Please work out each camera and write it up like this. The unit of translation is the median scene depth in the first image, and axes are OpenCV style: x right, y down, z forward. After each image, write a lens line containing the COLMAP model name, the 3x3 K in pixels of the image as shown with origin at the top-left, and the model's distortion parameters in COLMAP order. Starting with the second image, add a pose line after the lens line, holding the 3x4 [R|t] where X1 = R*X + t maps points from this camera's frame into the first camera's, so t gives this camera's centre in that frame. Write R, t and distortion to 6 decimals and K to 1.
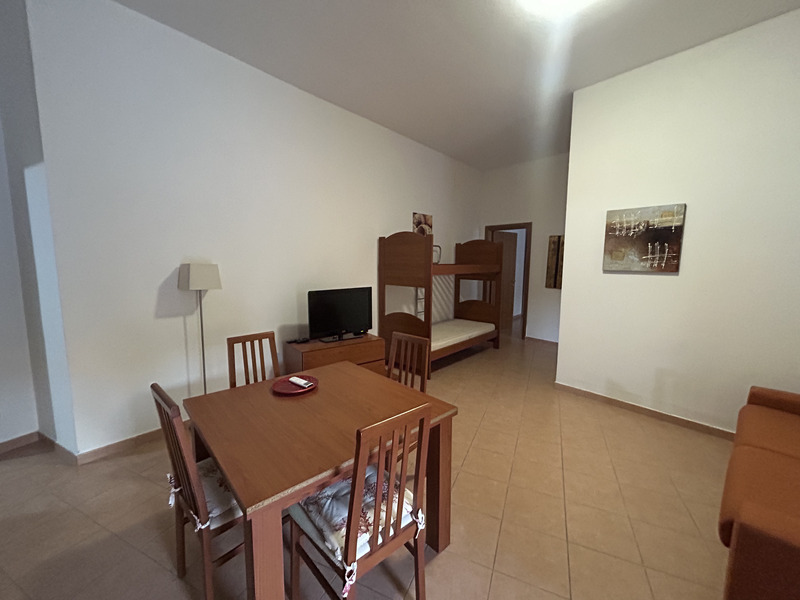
lens RADIAL K [[323.5, 0, 398.2], [0, 323.5, 298.0], [0, 0, 1]] dist [-0.001076, 0.000287]
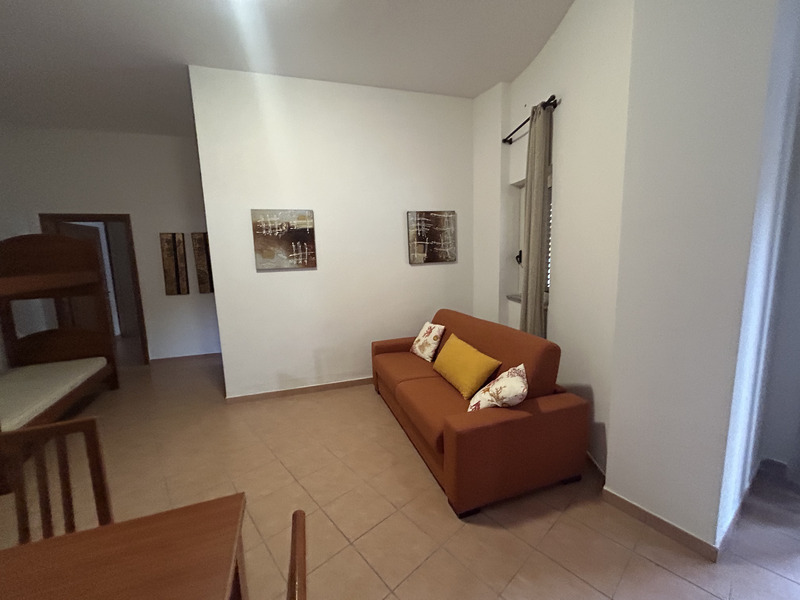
lens RADIAL K [[323.5, 0, 399.2], [0, 323.5, 299.7], [0, 0, 1]] dist [-0.001076, 0.000287]
pose [[0.394895, -0.145186, 0.907182, -0.112155], [0.142604, 0.985153, 0.095589, -0.027986], [-0.907591, 0.091621, 0.409736, 0.216253]]
